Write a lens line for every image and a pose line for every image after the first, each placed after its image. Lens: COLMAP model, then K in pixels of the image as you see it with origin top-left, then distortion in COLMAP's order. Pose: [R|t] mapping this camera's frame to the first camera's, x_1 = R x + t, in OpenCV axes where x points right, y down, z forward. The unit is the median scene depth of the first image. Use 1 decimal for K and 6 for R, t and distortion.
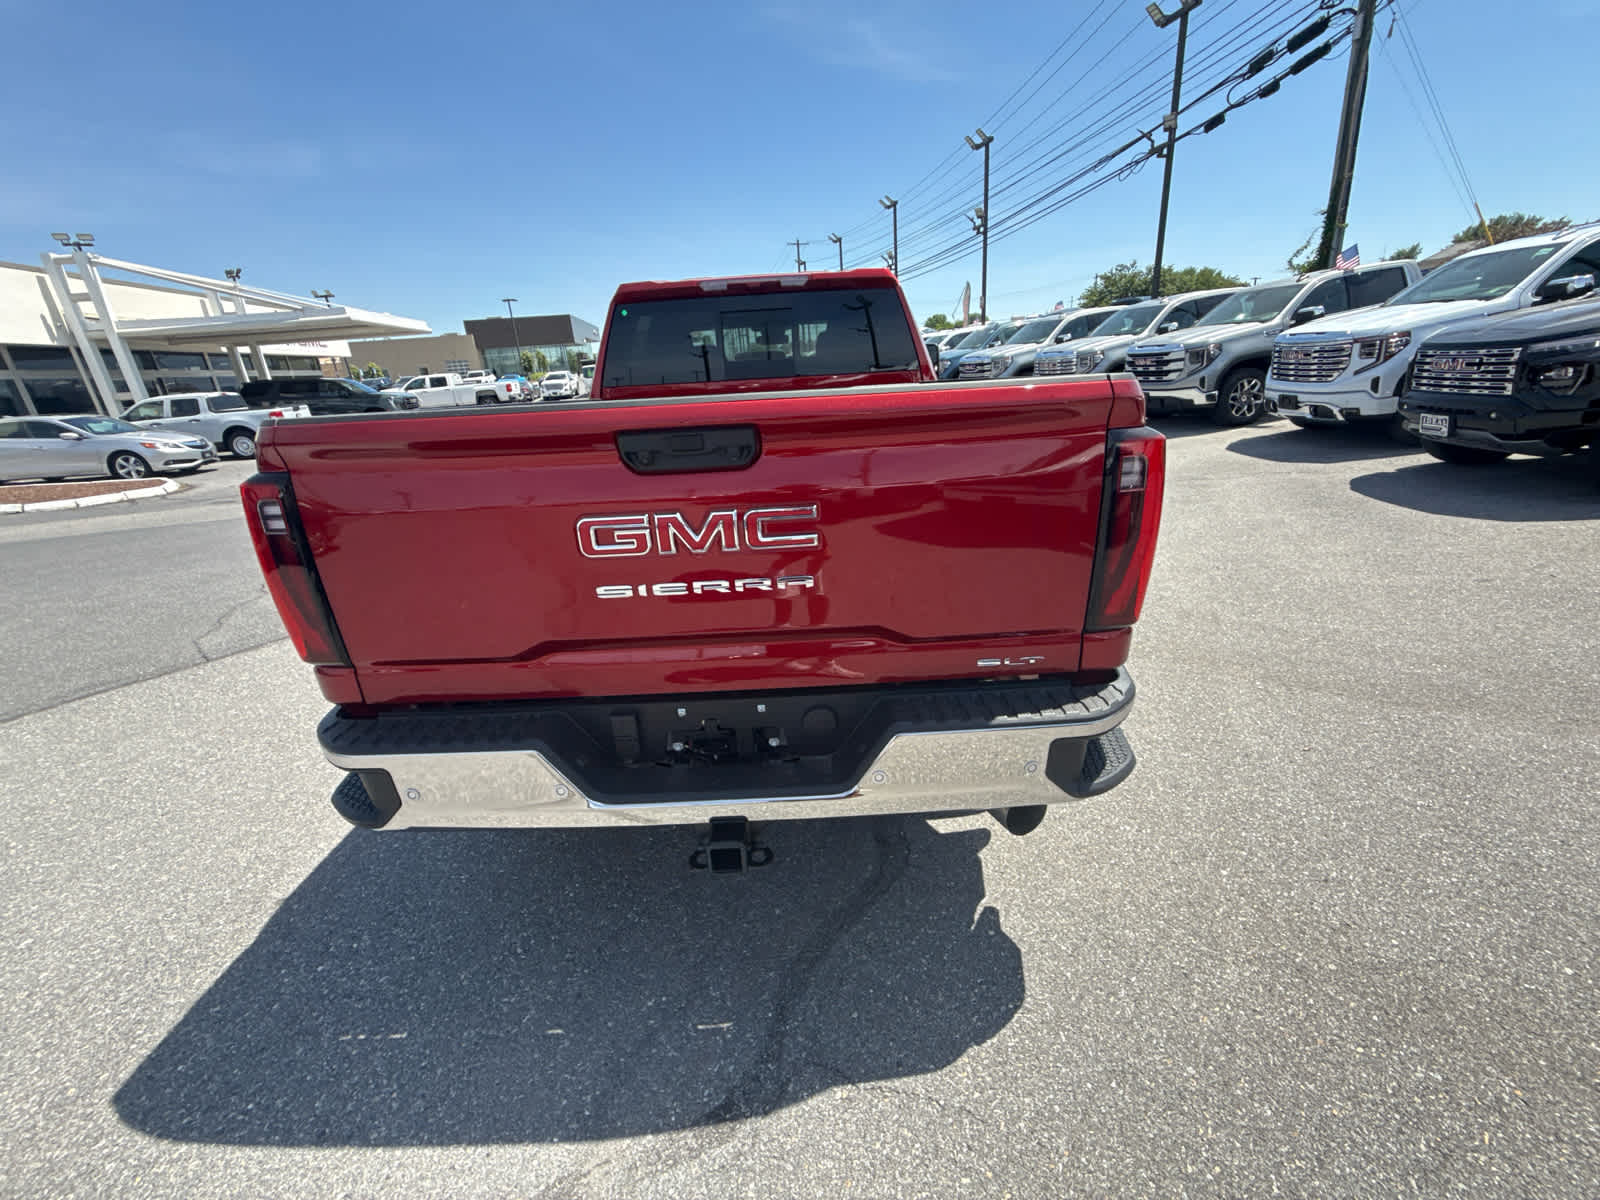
lens RADIAL K [[635.5, 0, 802.1], [0, 635.5, 599.3], [0, 0, 1]] dist [-0.000444, 0.000193]
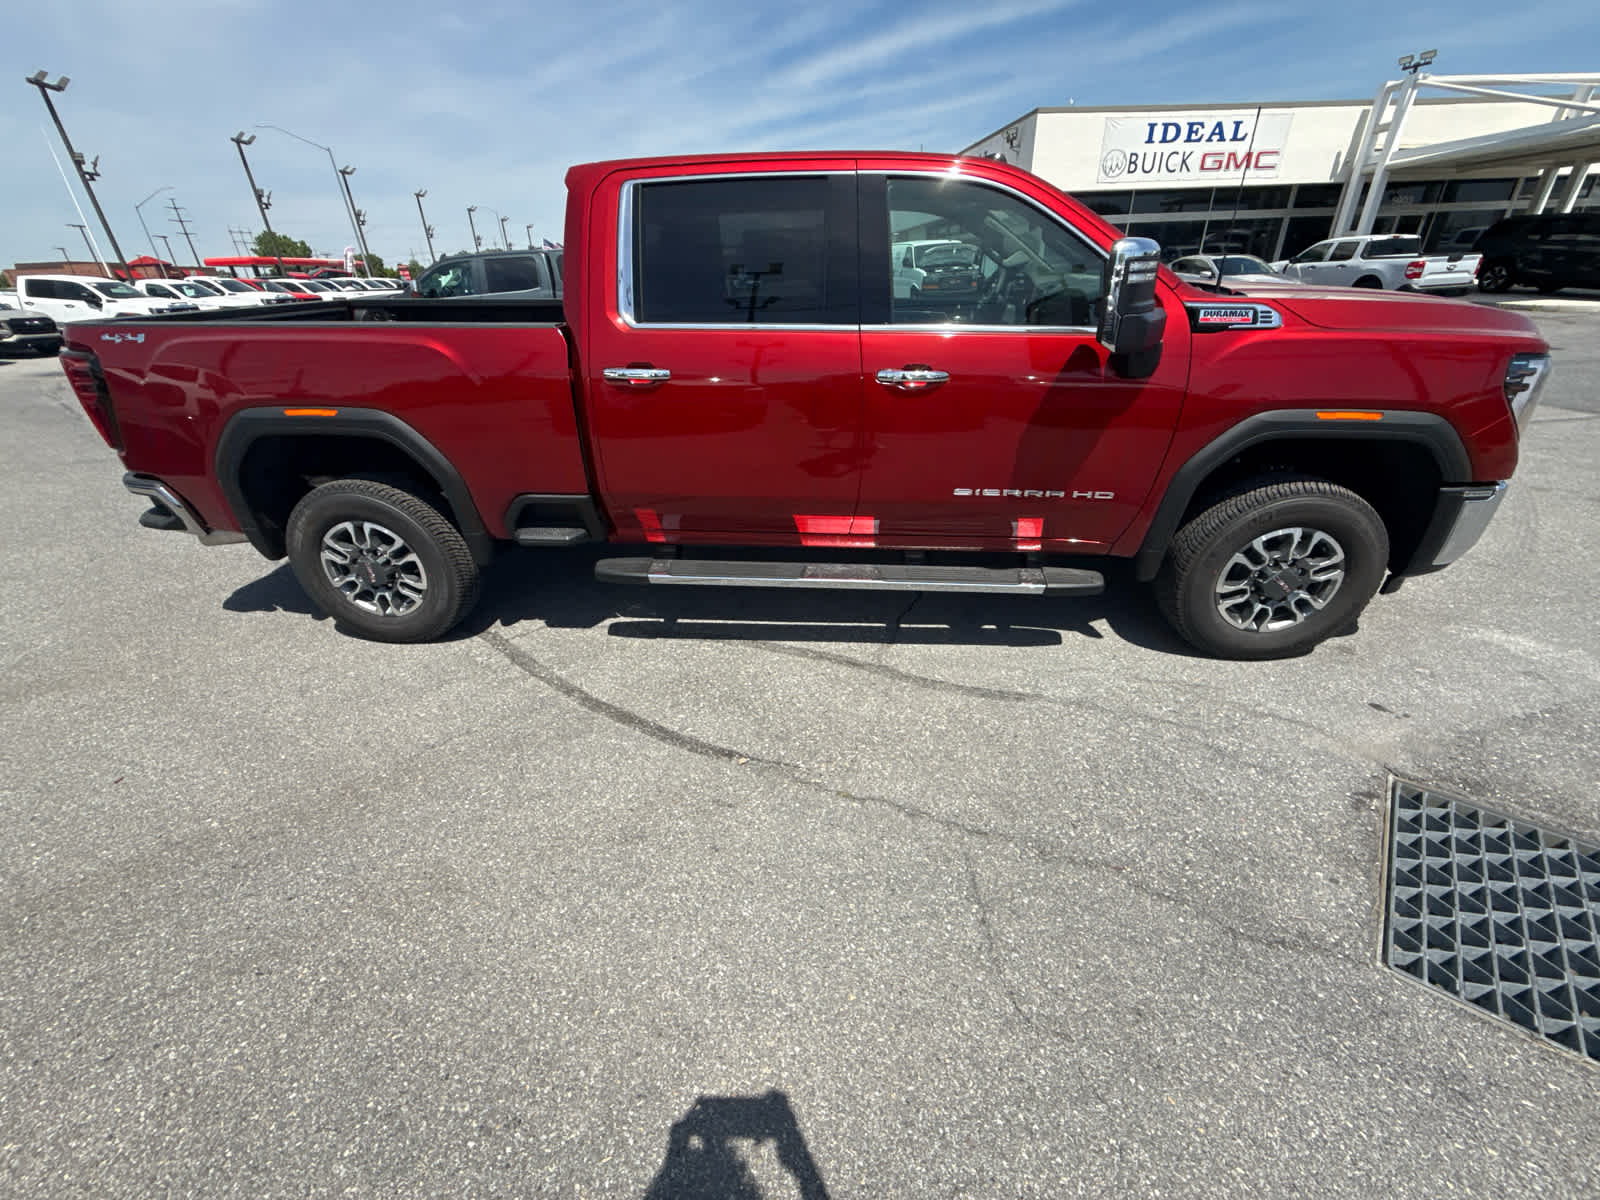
lens RADIAL K [[635.5, 0, 803.8], [0, 635.5, 598.9], [0, 0, 1]] dist [-0.000444, 0.000193]
pose [[-0.068672, 0.517516, -0.852914, 0.486475], [-0.309325, 0.801754, 0.511379, -0.270834], [0.948474, 0.298944, 0.105023, 0.624593]]
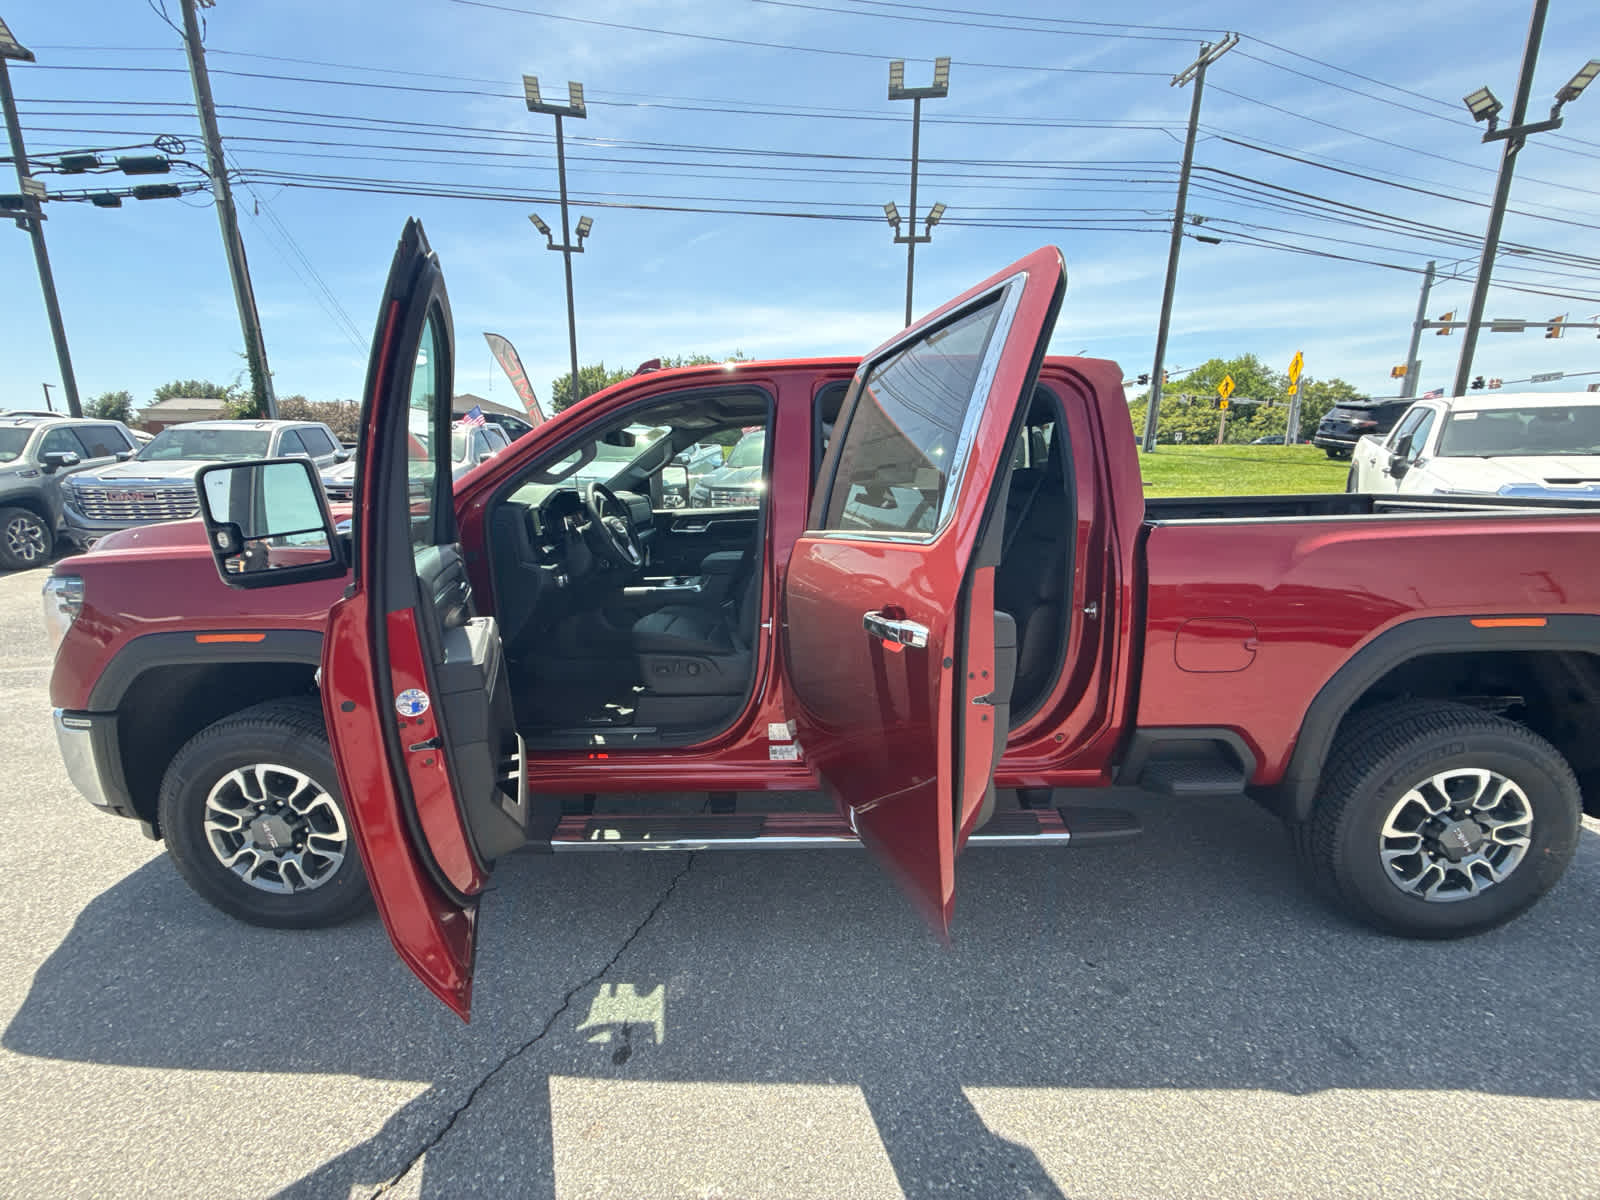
lens RADIAL K [[635.5, 0, 802.6], [0, 635.5, 595.8], [0, 0, 1]] dist [-0.000444, 0.000193]
pose [[0.018005, -0.131441, 0.991160, -0.471145], [0.340926, 0.932718, 0.117498, -0.212586], [-0.939918, 0.335797, 0.061605, 0.635374]]
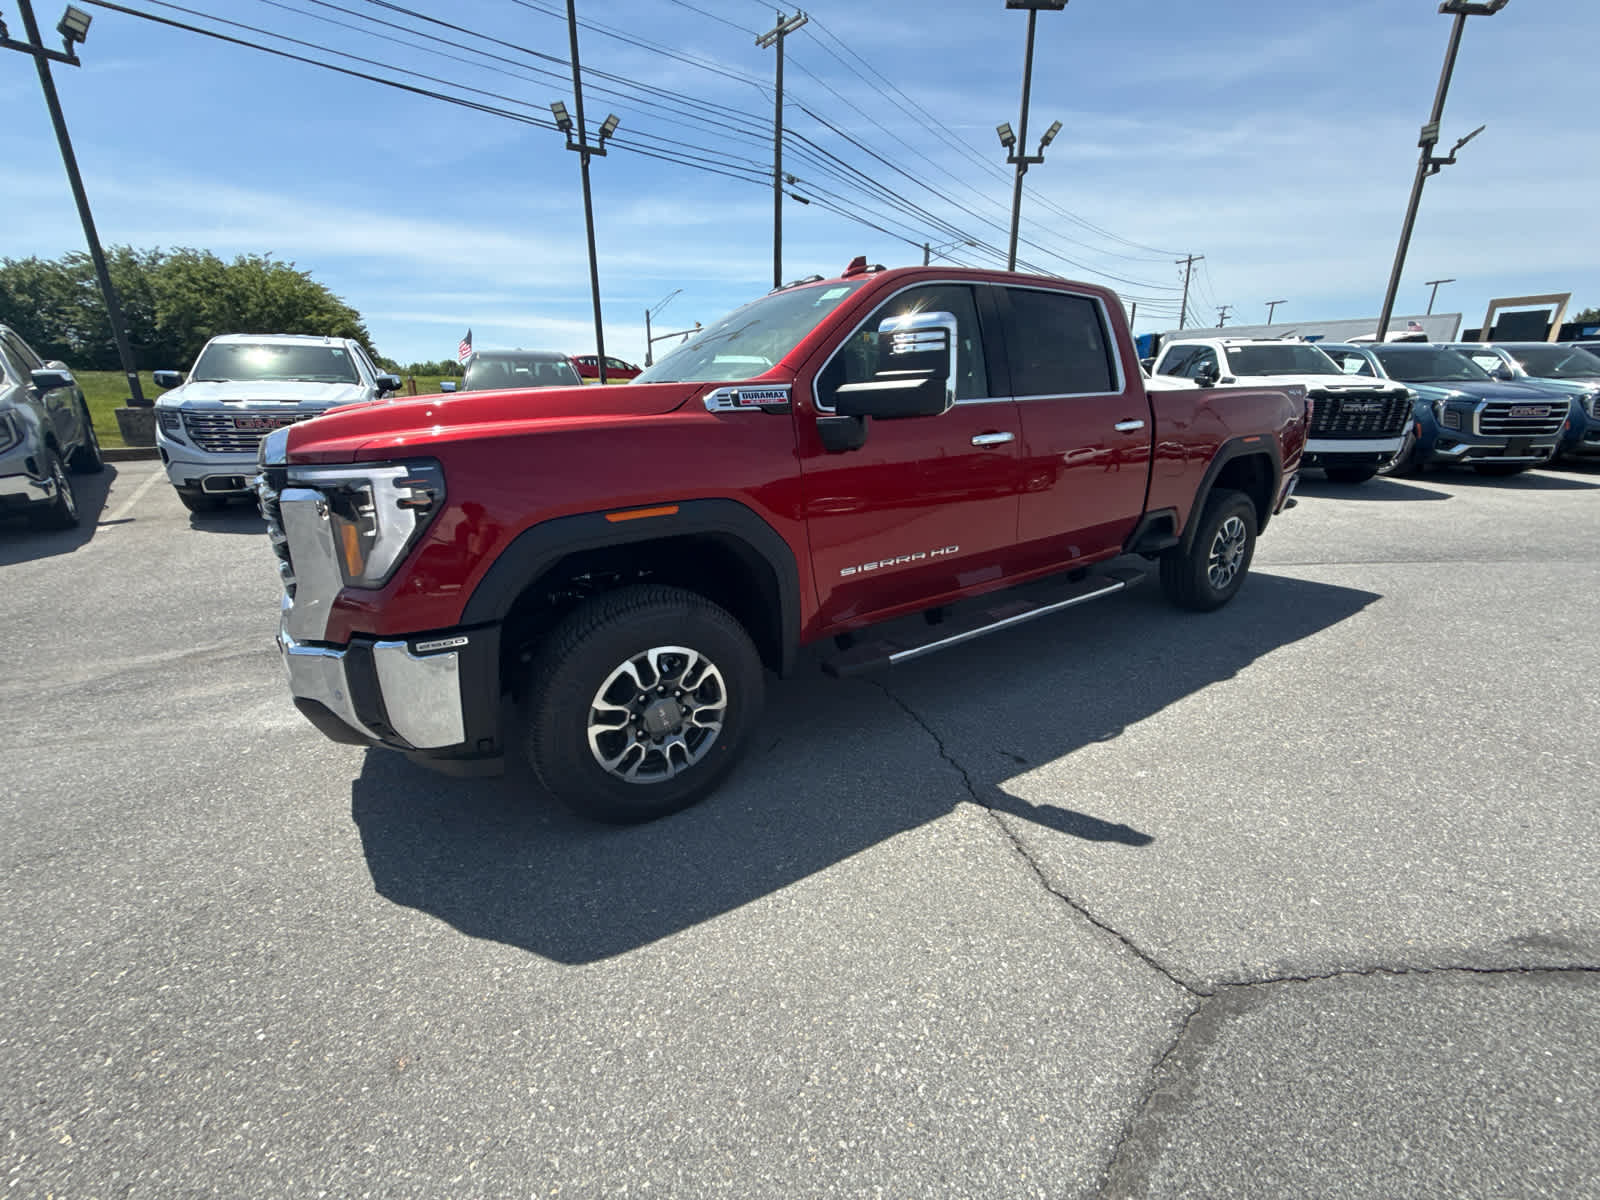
lens RADIAL K [[635.5, 0, 798.9], [0, 635.5, 597.8], [0, 0, 1]] dist [-0.000444, 0.000193]
pose [[-0.551699, -0.170024, 0.816530, -0.458456], [0.330247, 0.854453, 0.401057, -0.311477], [-0.765876, 0.490919, -0.415251, 1.003179]]
